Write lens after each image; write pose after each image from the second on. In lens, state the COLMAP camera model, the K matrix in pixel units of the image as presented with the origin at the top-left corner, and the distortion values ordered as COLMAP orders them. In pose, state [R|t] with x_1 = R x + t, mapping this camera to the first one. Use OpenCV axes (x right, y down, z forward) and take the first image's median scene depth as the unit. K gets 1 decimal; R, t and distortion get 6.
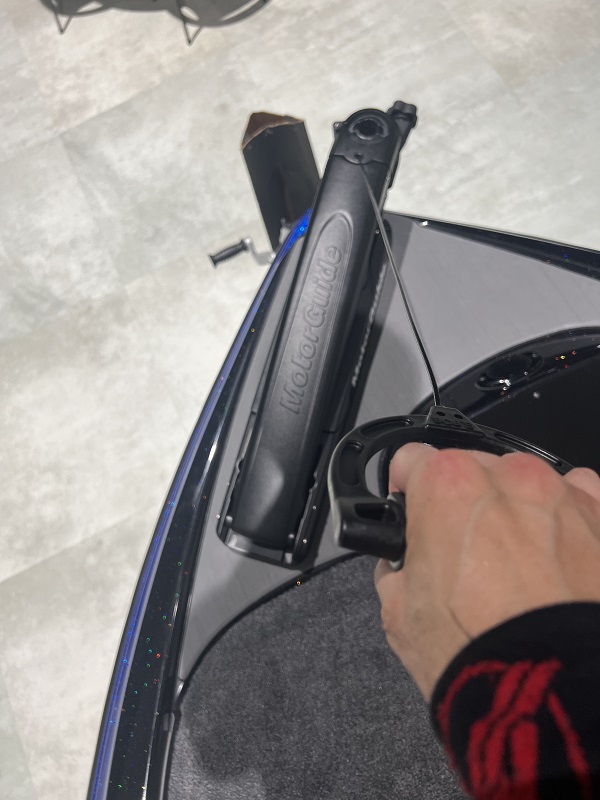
lens RADIAL K [[609.0, 0, 311.5], [0, 609.0, 402.5], [0, 0, 1]] dist [-0.026451, 0.008769]
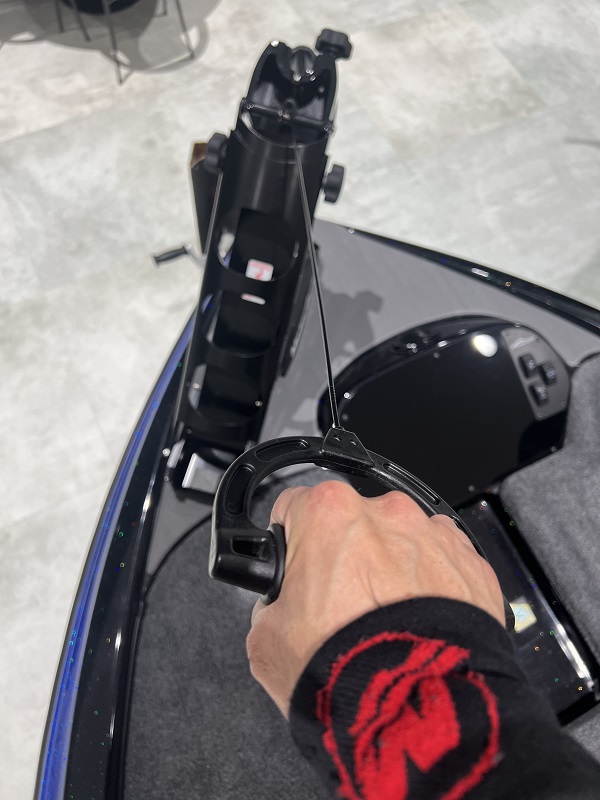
lens RADIAL K [[609.0, 0, 311.5], [0, 609.0, 402.5], [0, 0, 1]] dist [-0.026451, 0.008769]
pose [[0.979170, 0.052815, 0.196052, -0.053602], [-0.033146, 0.994203, -0.102282, 0.081886], [-0.200318, 0.093653, 0.975244, -0.079240]]
